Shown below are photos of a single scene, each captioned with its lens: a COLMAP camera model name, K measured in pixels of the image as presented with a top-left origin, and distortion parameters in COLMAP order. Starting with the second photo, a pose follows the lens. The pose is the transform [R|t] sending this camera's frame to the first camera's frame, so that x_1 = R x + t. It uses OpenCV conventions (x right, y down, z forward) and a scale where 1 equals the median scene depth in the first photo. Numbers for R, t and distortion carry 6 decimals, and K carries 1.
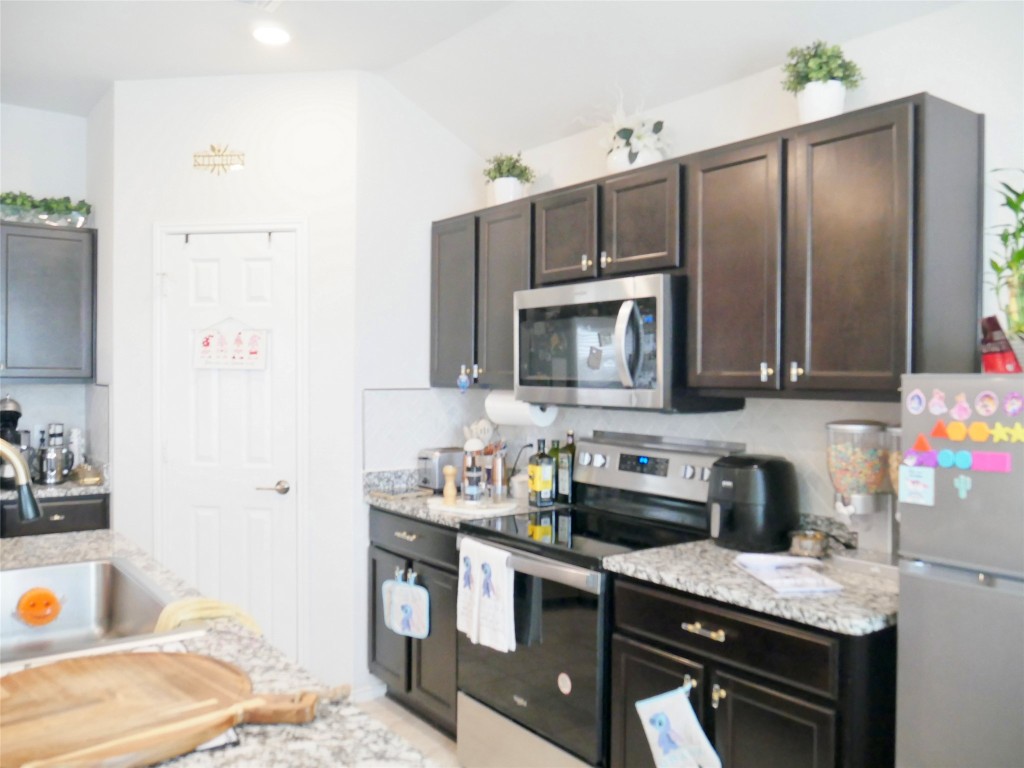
lens RADIAL K [[837.0, 0, 512.0], [0, 837.0, 384.0], [0, 0, 1]] dist [-0.037854, 0.012398]
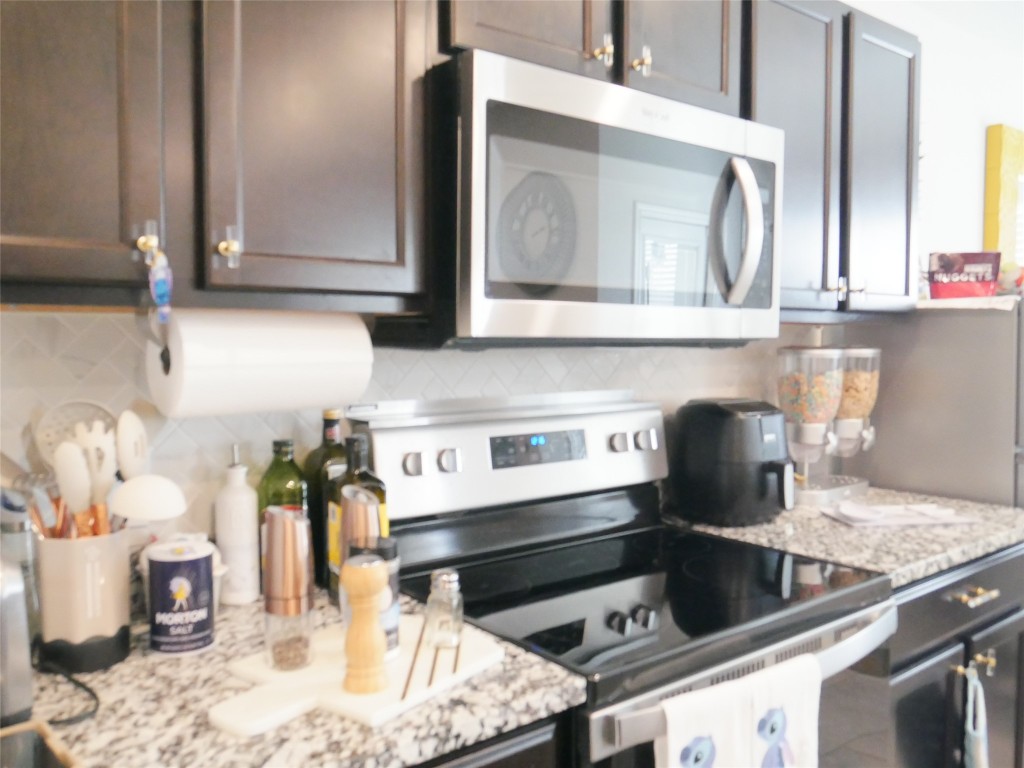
lens RADIAL K [[837.0, 0, 512.0], [0, 837.0, 384.0], [0, 0, 1]] dist [-0.037854, 0.012398]
pose [[-0.033032, -0.064380, 0.997379, -0.395073], [0.006855, 0.997885, 0.064640, 0.017529], [-0.999431, 0.008972, -0.032520, 1.035741]]
